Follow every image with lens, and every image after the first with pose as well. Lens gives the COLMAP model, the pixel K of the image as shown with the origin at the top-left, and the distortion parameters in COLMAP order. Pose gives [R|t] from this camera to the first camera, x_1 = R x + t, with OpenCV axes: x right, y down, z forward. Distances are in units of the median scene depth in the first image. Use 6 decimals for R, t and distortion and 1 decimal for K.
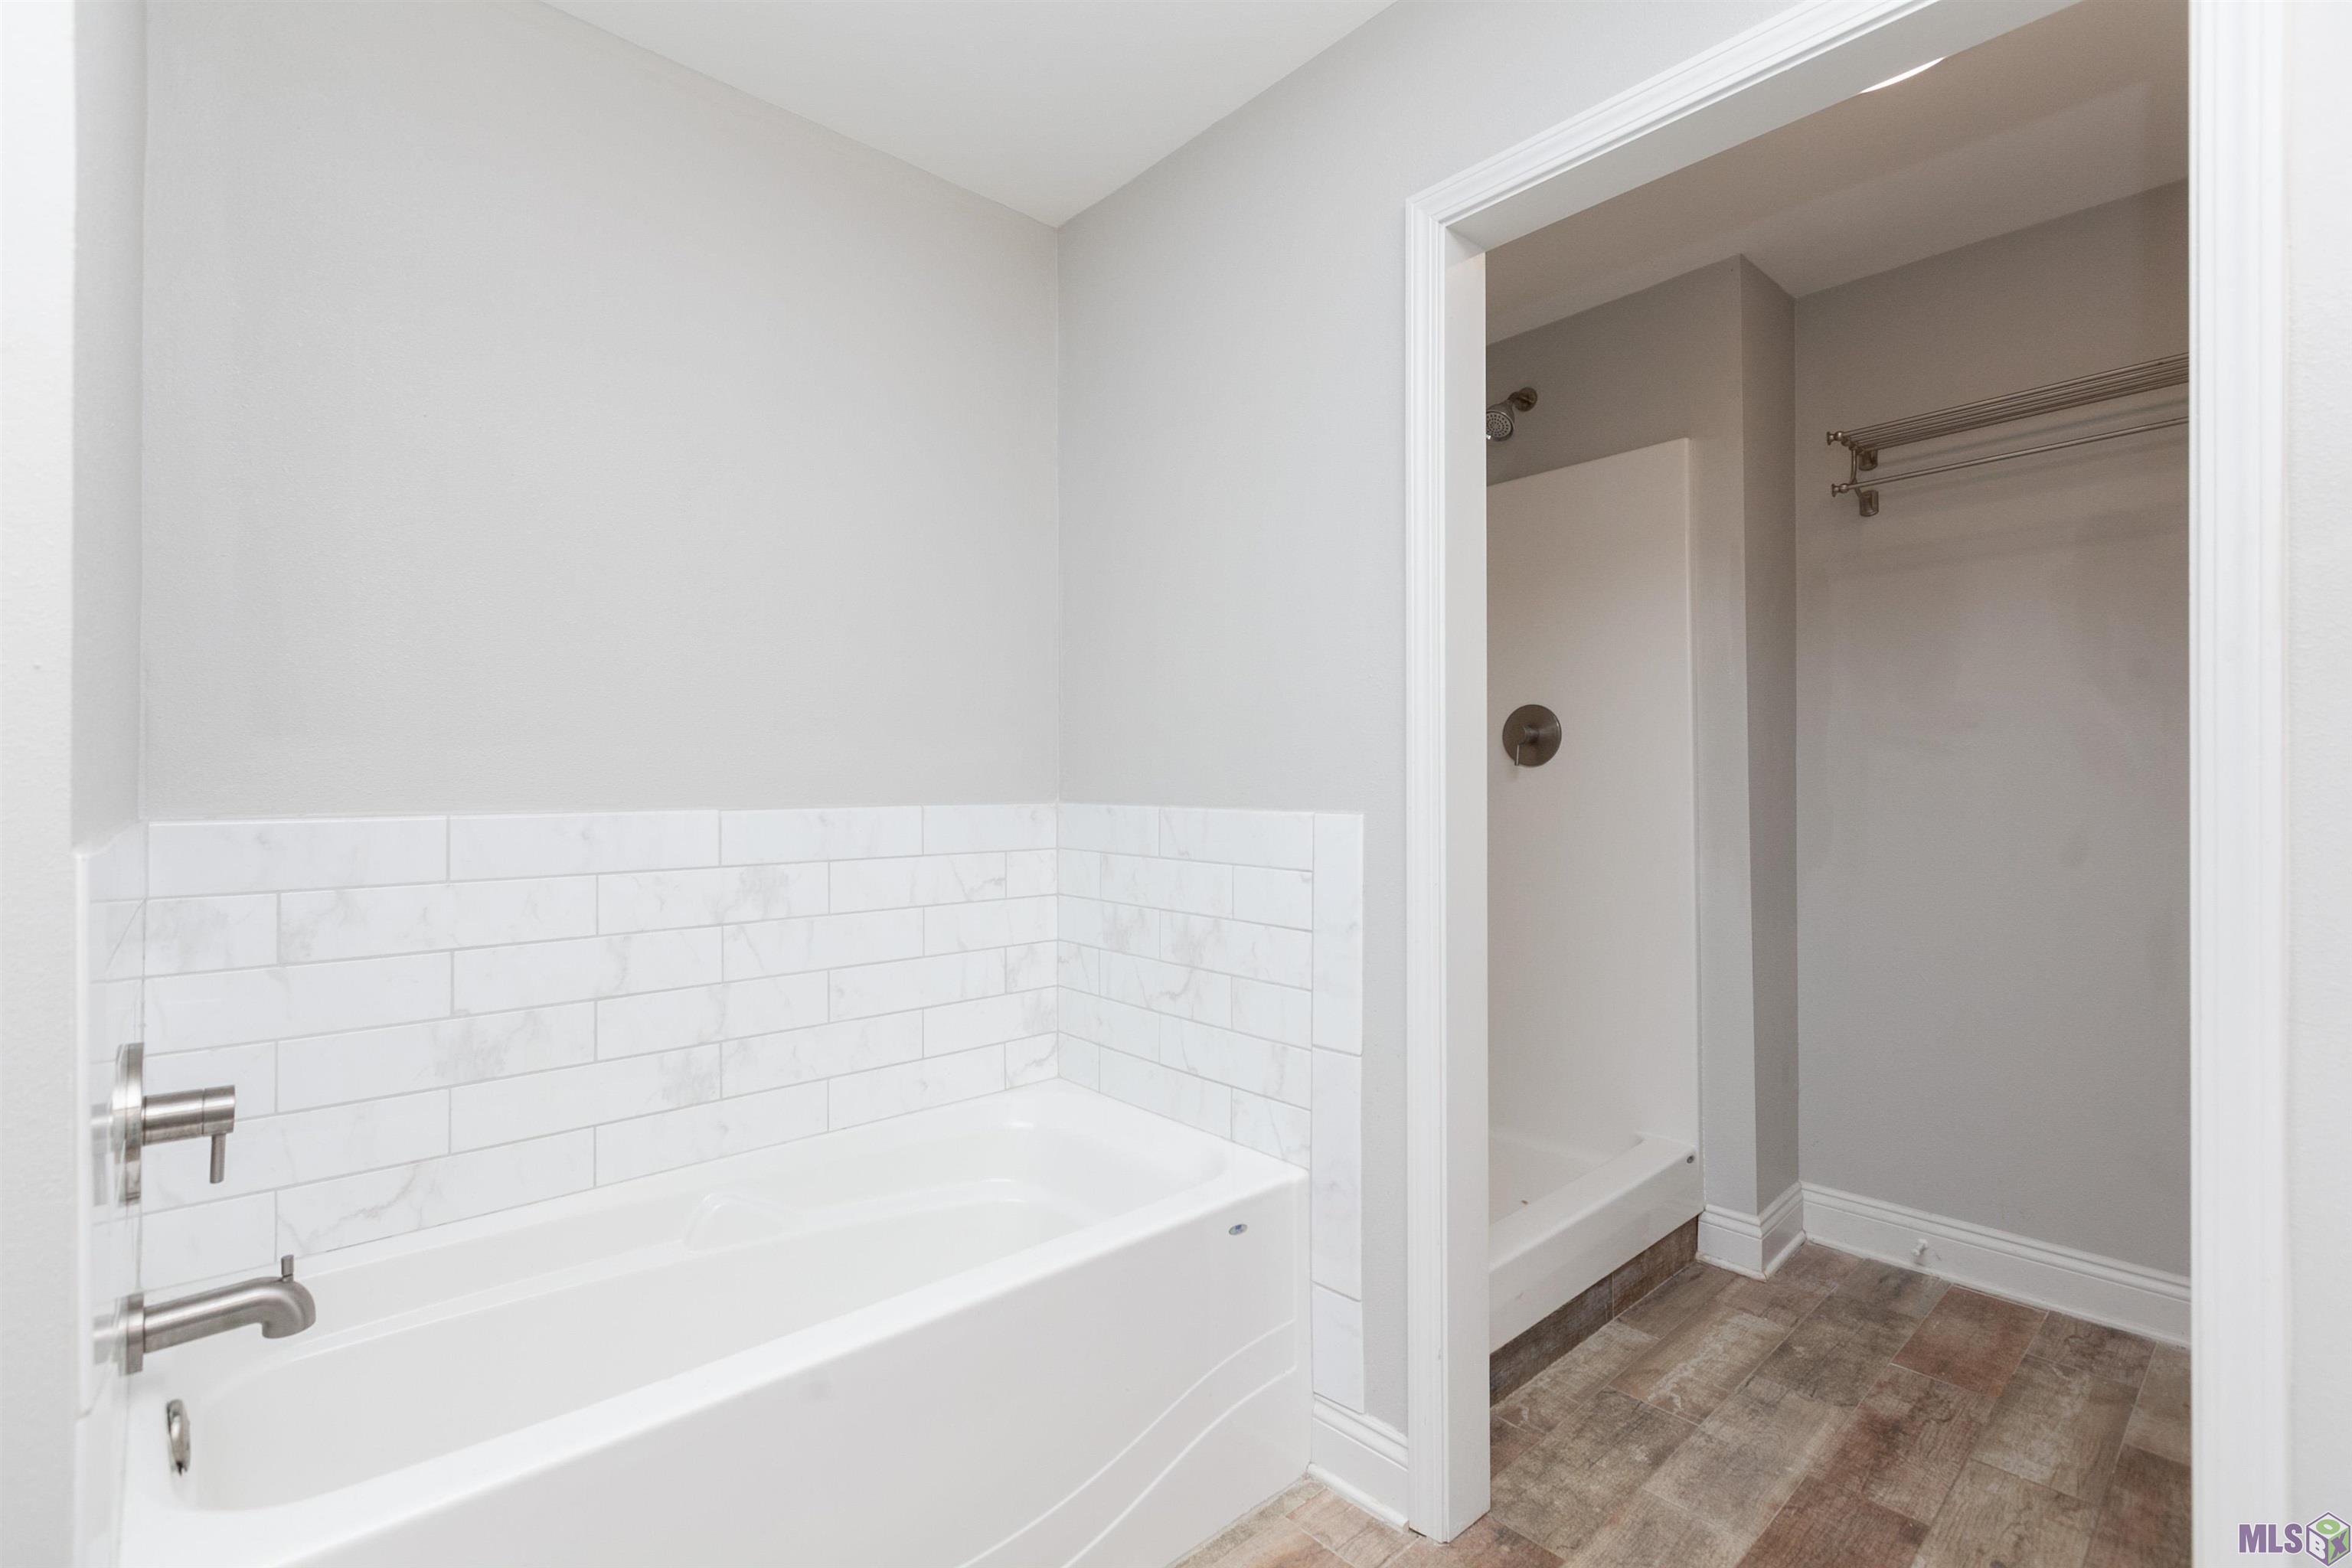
lens RADIAL K [[1077.5, 0, 1176.5], [0, 1077.5, 774.8], [0, 0, 1]] dist [0.007161, -0.001378]
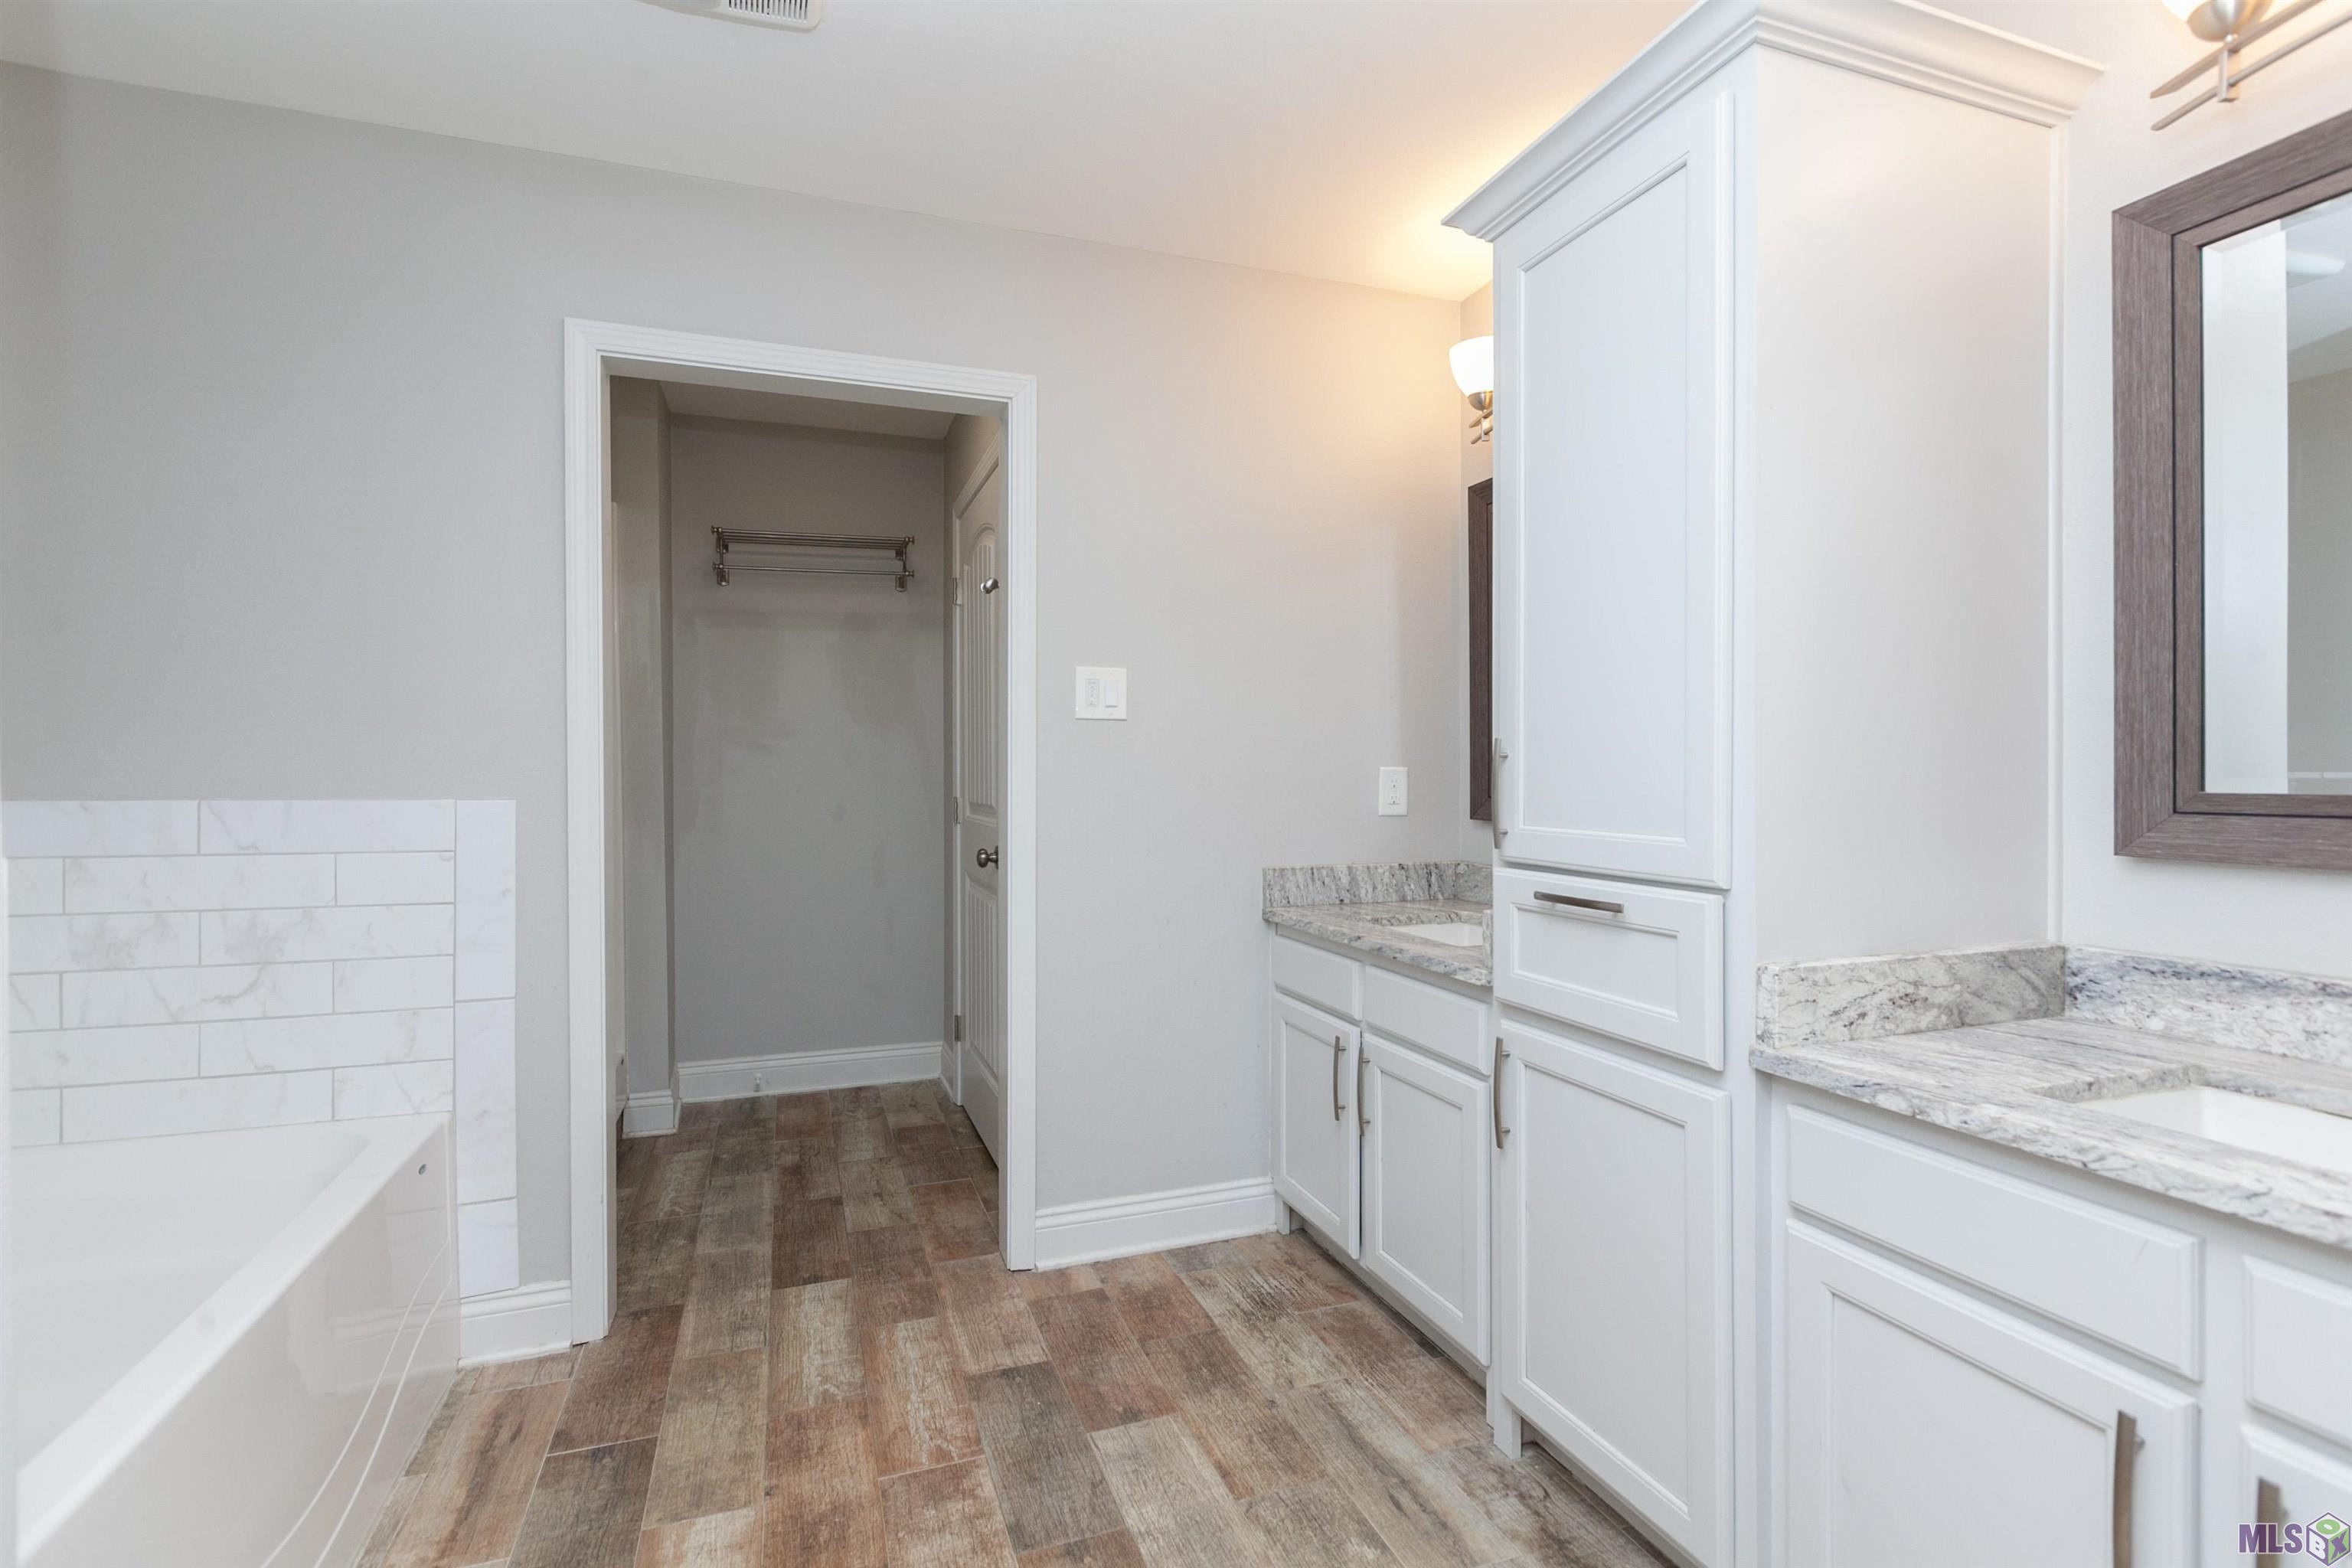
lens RADIAL K [[1077.5, 0, 1175.2], [0, 1077.5, 776.3], [0, 0, 1]] dist [0.007161, -0.001378]
pose [[0.382441, -0.006227, 0.923959, -0.586077], [-0.006510, 0.999934, 0.009434, -0.005285], [-0.923957, -0.009623, 0.382375, -0.134767]]
